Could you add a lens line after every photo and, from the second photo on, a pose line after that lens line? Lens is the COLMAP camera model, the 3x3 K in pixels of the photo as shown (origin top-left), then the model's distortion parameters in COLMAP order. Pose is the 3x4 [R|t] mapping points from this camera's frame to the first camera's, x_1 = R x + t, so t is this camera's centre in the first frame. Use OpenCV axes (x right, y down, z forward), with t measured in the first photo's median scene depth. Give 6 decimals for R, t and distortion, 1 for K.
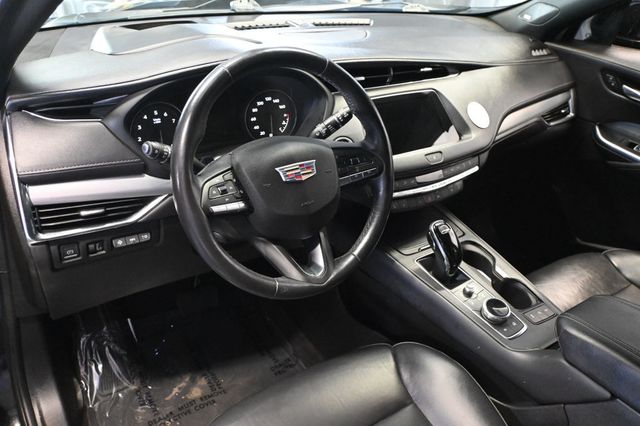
lens RADIAL K [[527.9, 0, 320.4], [0, 527.9, 214.4], [0, 0, 1]] dist [0.011238, -0.002790]
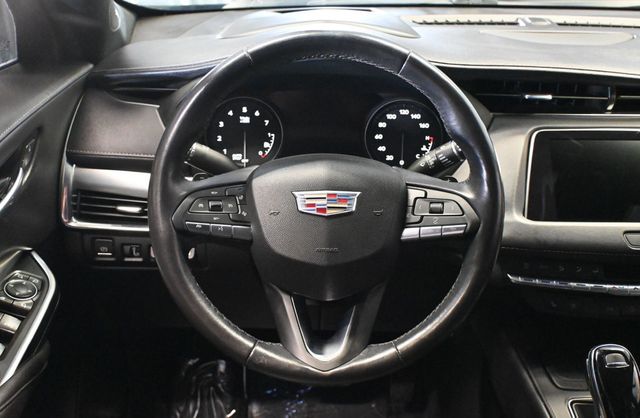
lens RADIAL K [[681.7, 0, 320.9], [0, 681.7, 207.2], [0, 0, 1]] dist [0.001976, 0.000000]
pose [[0.817123, 0.177635, -0.548412, 0.341842], [-0.237345, 0.970632, -0.039244, -0.029732], [0.525336, 0.162230, 0.835287, 0.186313]]
